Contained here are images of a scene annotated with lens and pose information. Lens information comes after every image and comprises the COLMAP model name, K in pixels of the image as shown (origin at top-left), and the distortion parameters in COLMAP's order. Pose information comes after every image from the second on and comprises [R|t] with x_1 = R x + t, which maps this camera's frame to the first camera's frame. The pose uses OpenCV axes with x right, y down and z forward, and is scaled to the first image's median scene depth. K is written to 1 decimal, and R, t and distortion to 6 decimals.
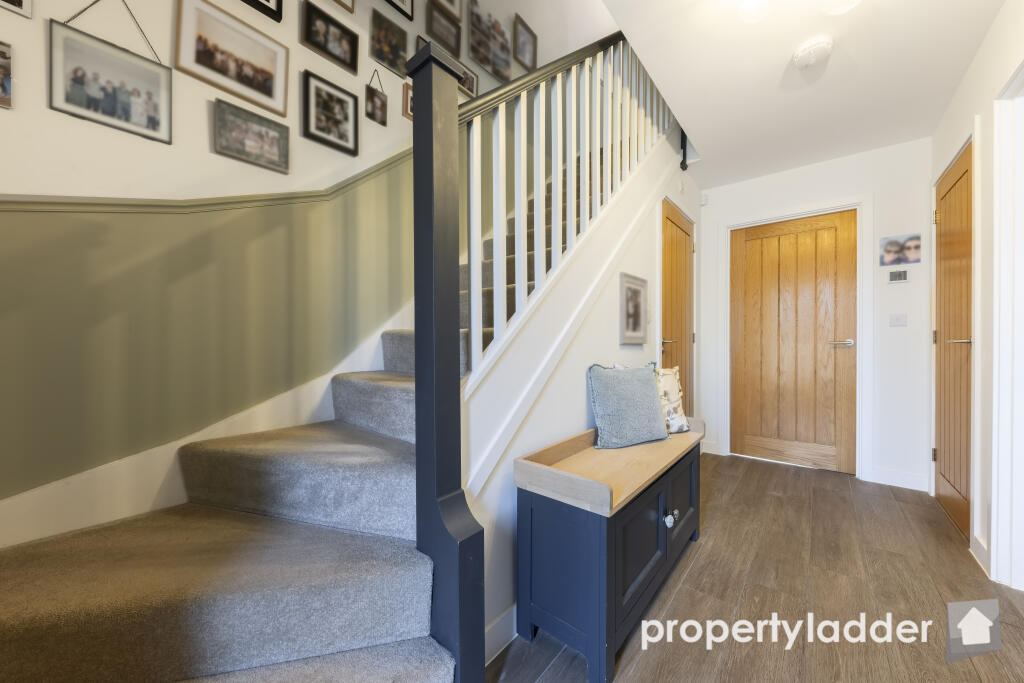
lens RADIAL K [[356.8, 0, 512.0], [0, 356.8, 341.5], [0, 0, 1]] dist [0.000005, -0.000127]
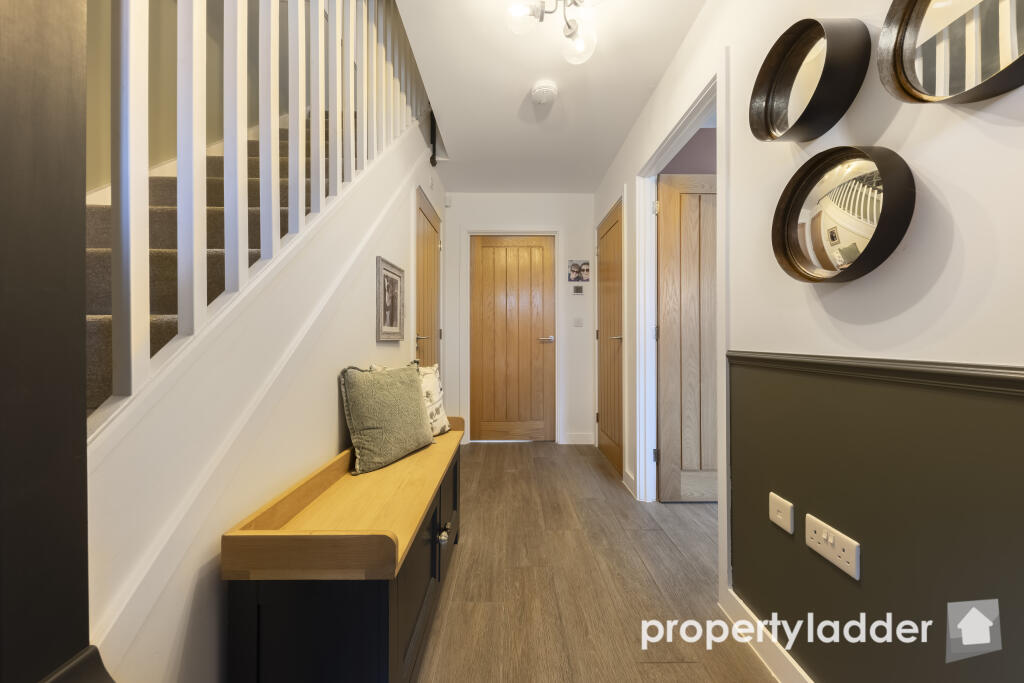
lens RADIAL K [[363.5, 0, 513.2], [0, 363.5, 336.0], [0, 0, 1]] dist [0.003988, -0.000114]
pose [[0.758933, 0.003048, 0.651162, -0.014175], [-0.001147, 0.999994, -0.003344, -0.001849], [-0.651168, 0.001791, 0.758931, 0.121523]]
